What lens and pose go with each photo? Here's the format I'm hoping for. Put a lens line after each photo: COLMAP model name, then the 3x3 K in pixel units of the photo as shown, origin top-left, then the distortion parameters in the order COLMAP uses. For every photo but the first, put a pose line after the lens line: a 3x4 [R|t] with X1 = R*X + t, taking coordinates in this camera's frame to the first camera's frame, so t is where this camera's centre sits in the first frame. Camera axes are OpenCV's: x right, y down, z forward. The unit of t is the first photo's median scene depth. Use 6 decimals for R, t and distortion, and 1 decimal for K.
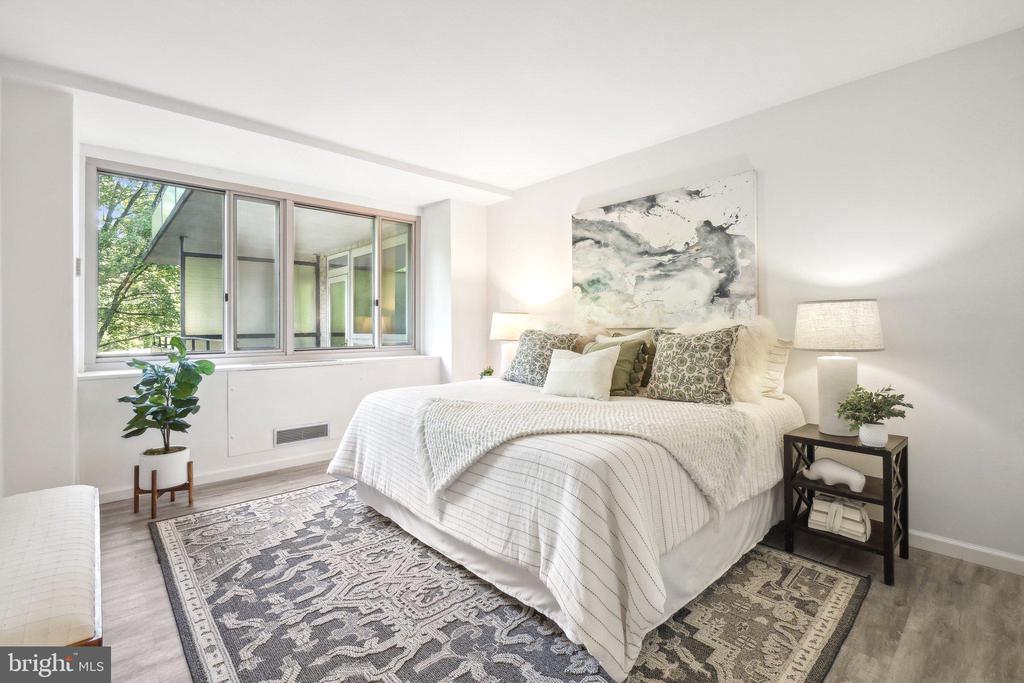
lens RADIAL K [[452.2, 0, 510.8], [0, 452.2, 331.8], [0, 0, 1]] dist [-0.001294, -0.000193]
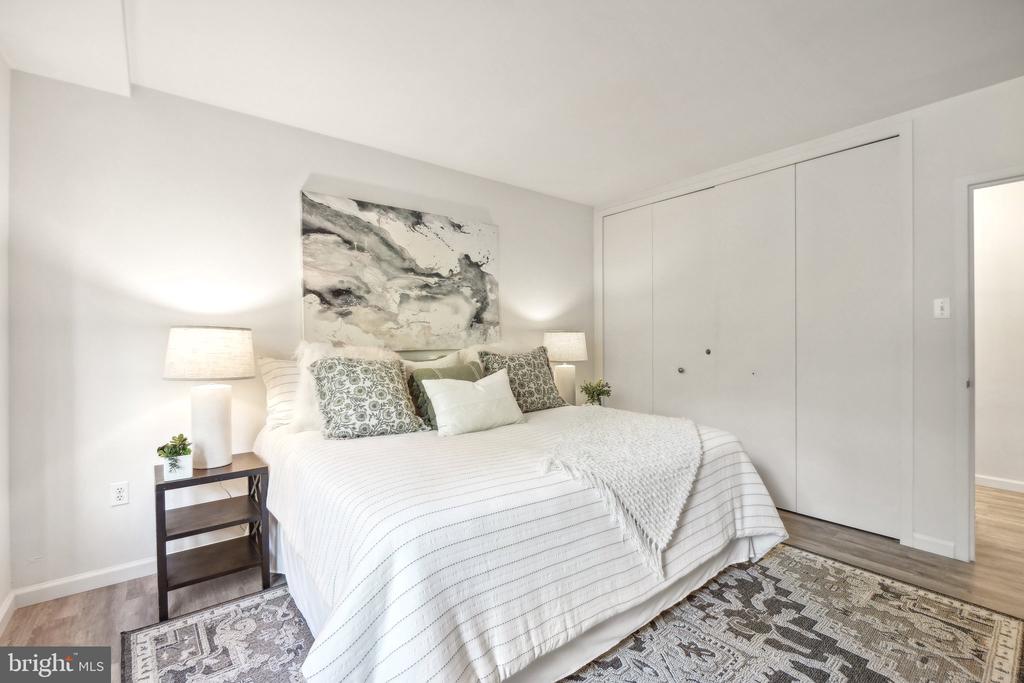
lens RADIAL K [[452.2, 0, 510.6], [0, 452.2, 343.3], [0, 0, 1]] dist [-0.001294, -0.000193]
pose [[0.071190, -0.002320, 0.997460, -0.640867], [0.020673, 0.999786, 0.000850, -0.020689], [-0.997249, 0.020560, 0.071223, 0.757672]]
